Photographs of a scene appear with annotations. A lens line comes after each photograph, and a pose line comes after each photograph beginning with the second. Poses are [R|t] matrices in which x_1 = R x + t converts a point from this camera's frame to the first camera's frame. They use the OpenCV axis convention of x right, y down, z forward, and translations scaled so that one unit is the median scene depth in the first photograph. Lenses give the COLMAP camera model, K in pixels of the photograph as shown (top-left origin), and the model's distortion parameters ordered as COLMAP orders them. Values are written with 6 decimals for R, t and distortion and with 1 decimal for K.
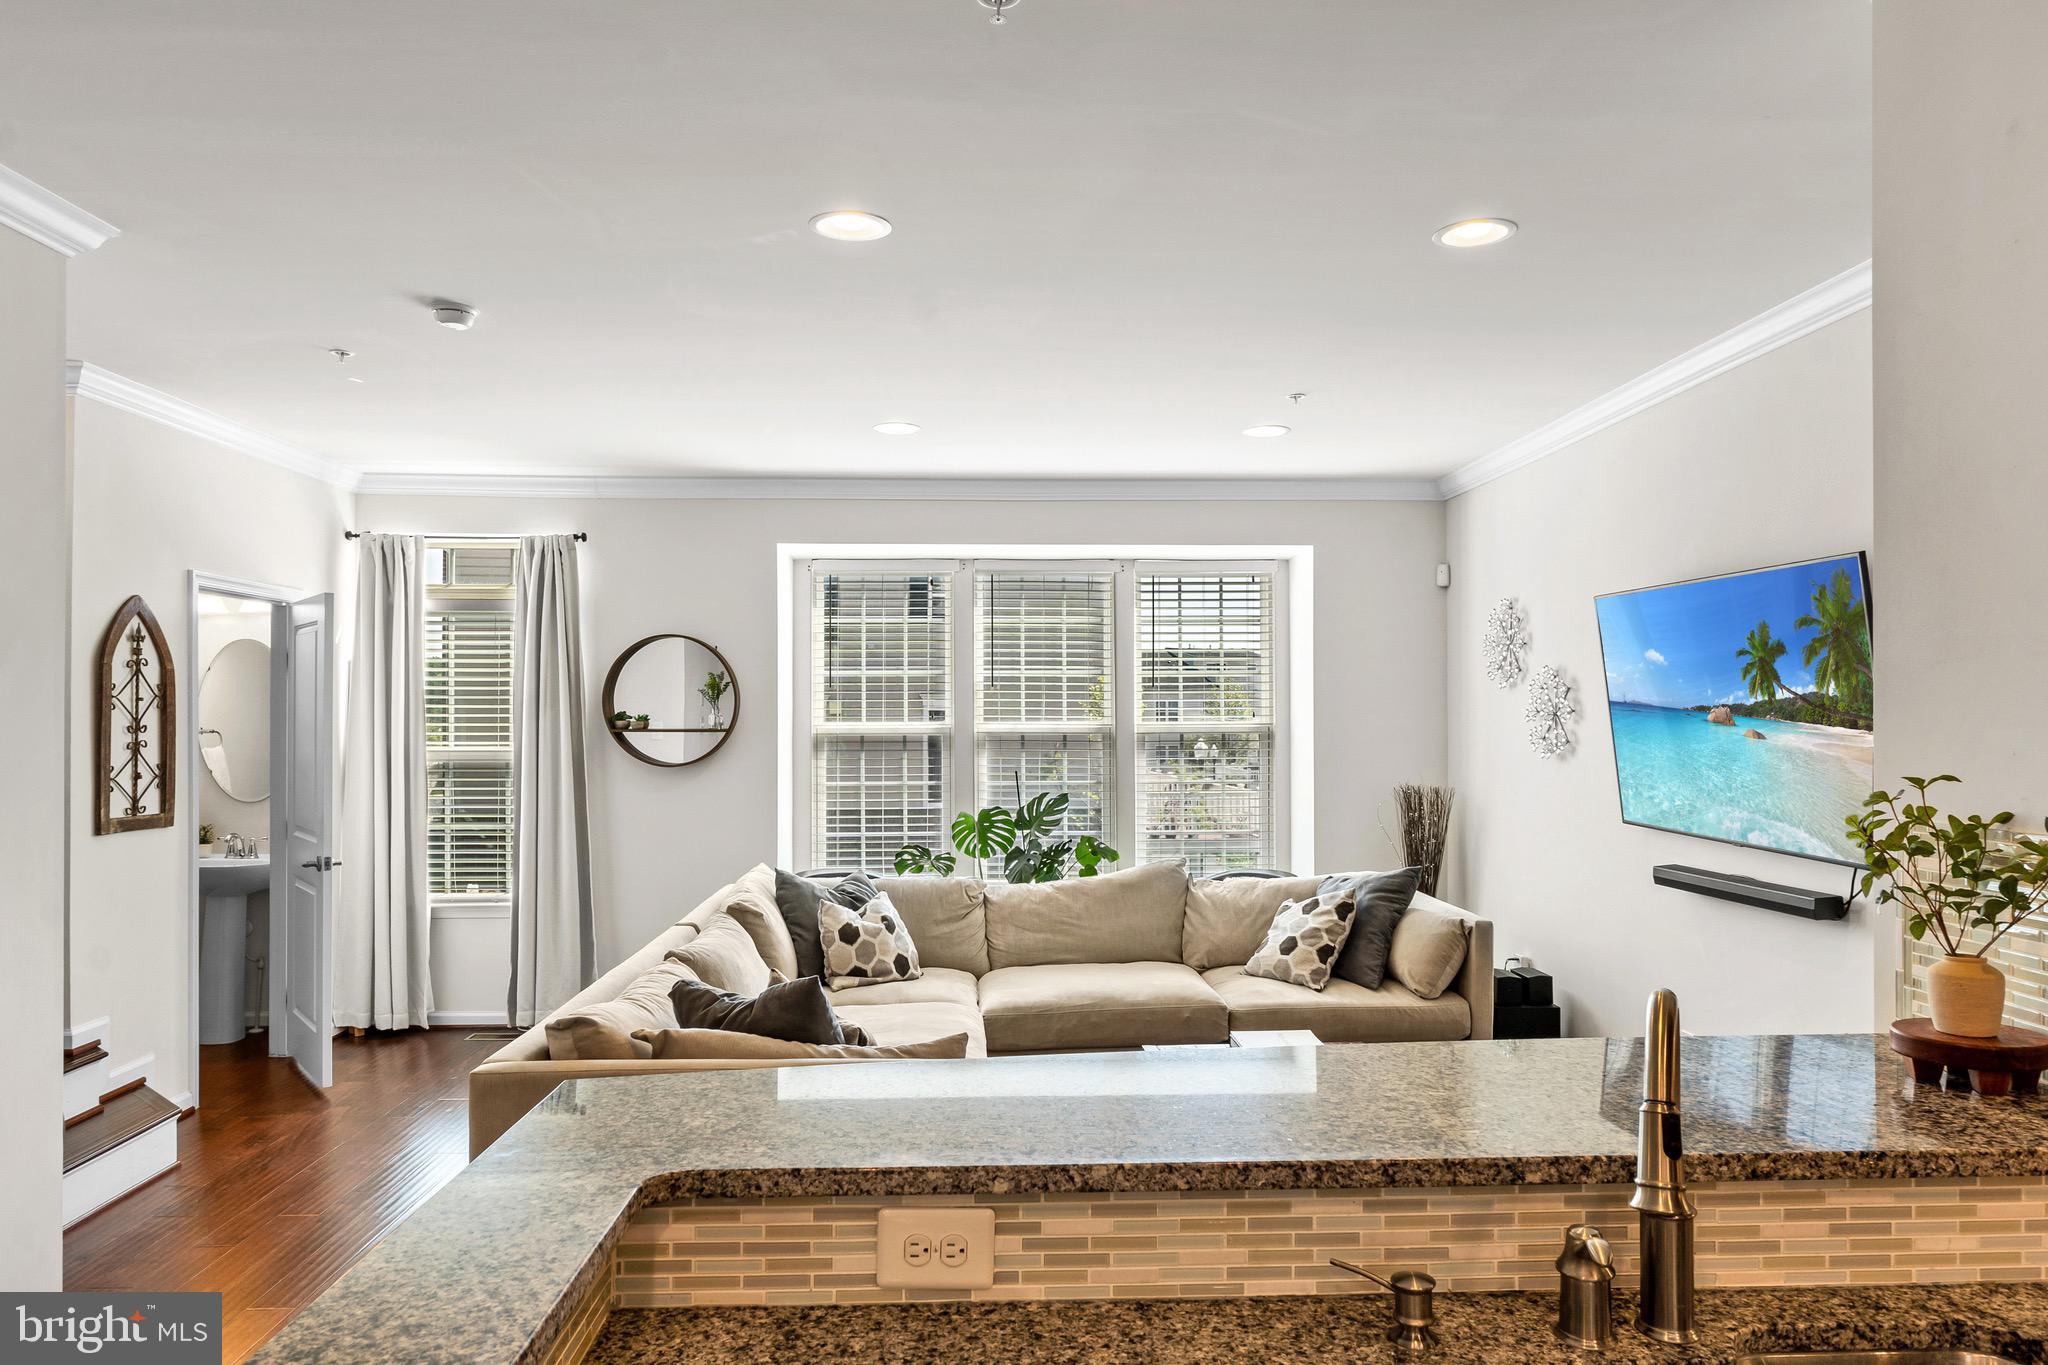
lens RADIAL K [[1349.5, 0, 1020.3], [0, 1349.5, 715.3], [0, 0, 1]] dist [-0.001039, 0.002646]
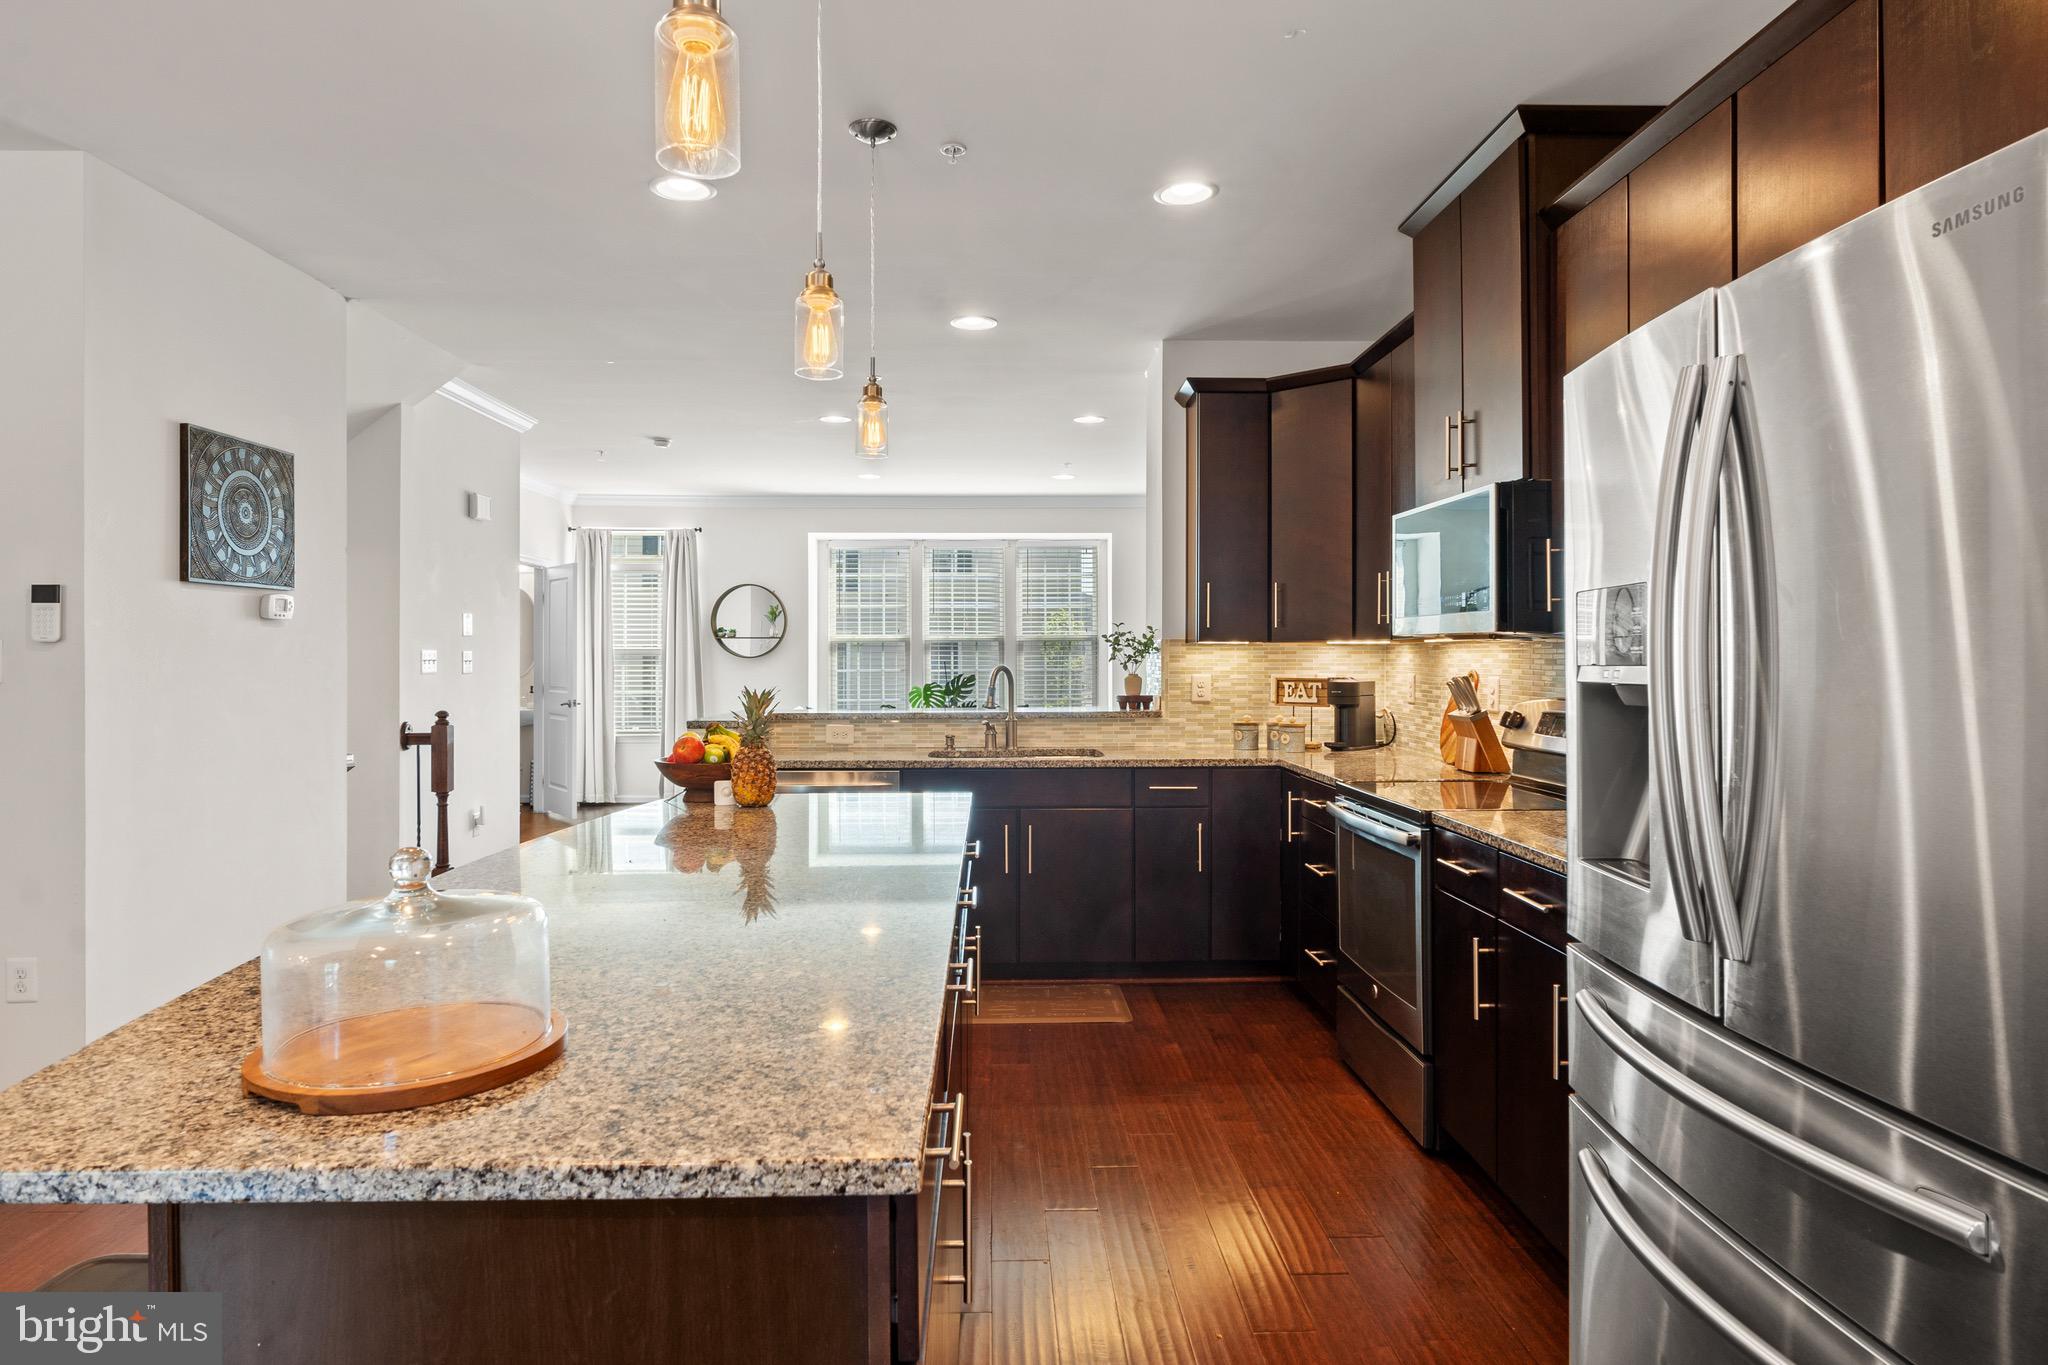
lens RADIAL K [[1154.3, 0, 1012.4], [0, 1154.3, 649.4], [0, 0, 1]] dist [-0.007448, -0.001431]
pose [[0.999965, -0.000666, -0.008343, 0.132241], [0.000647, 0.999997, -0.002292, 0.039168], [0.008345, 0.002286, 0.999963, -0.673776]]
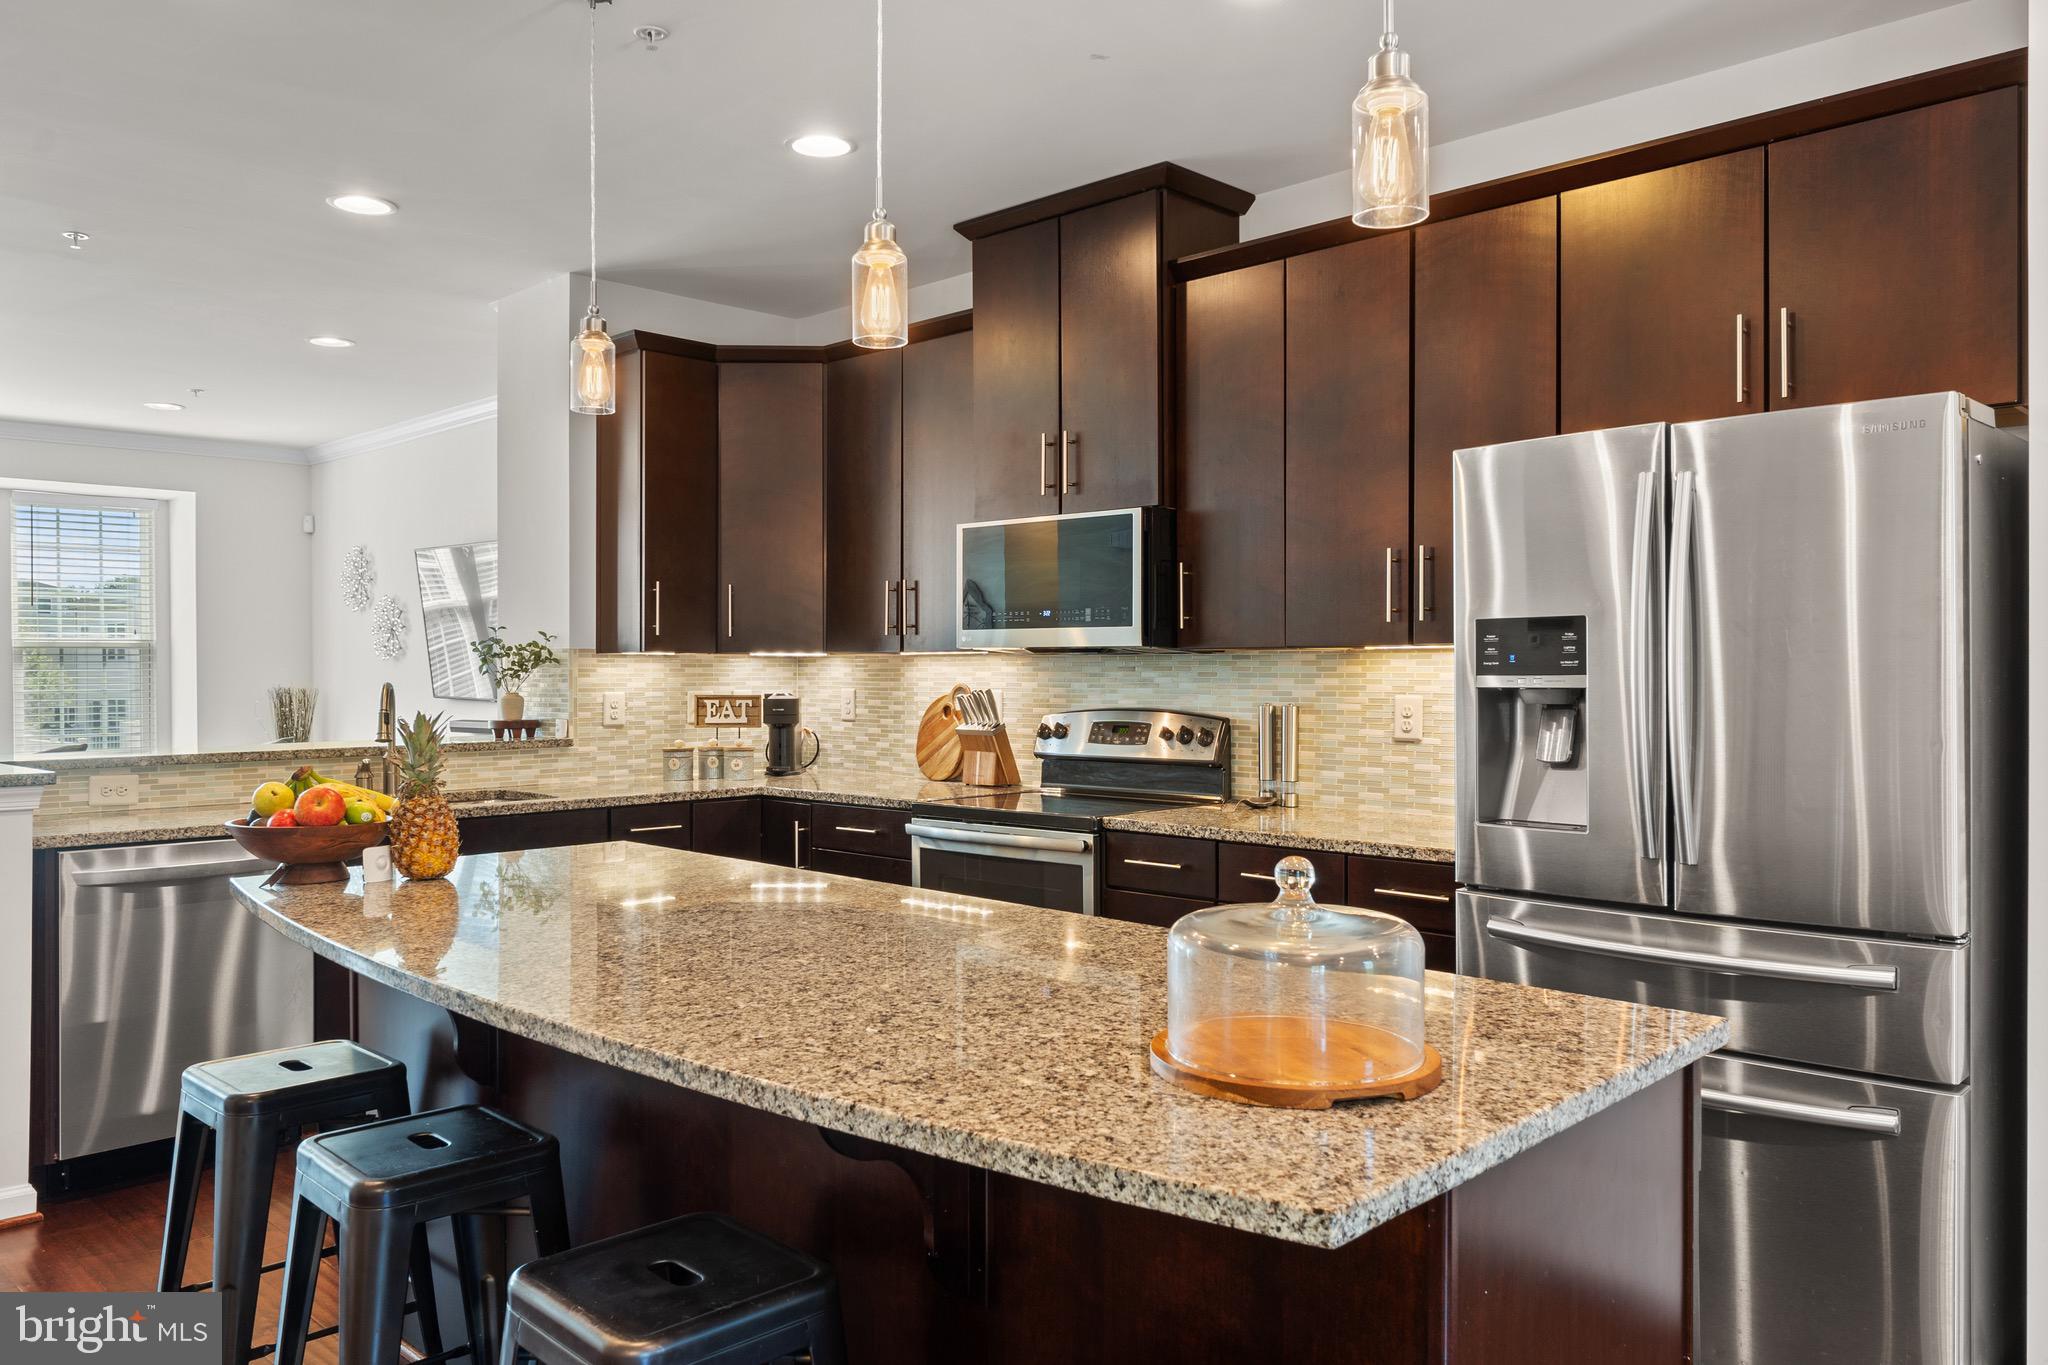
lens RADIAL K [[1463.7, 0, 1024.0], [0, 1463.7, 682.5], [0, 0, 1]] dist [-0.009068, -0.000920]
pose [[0.723838, -0.006589, 0.689939, -0.201044], [-0.001496, 0.999937, 0.011119, 0.039911], [-0.689969, -0.009081, 0.723782, -0.623640]]
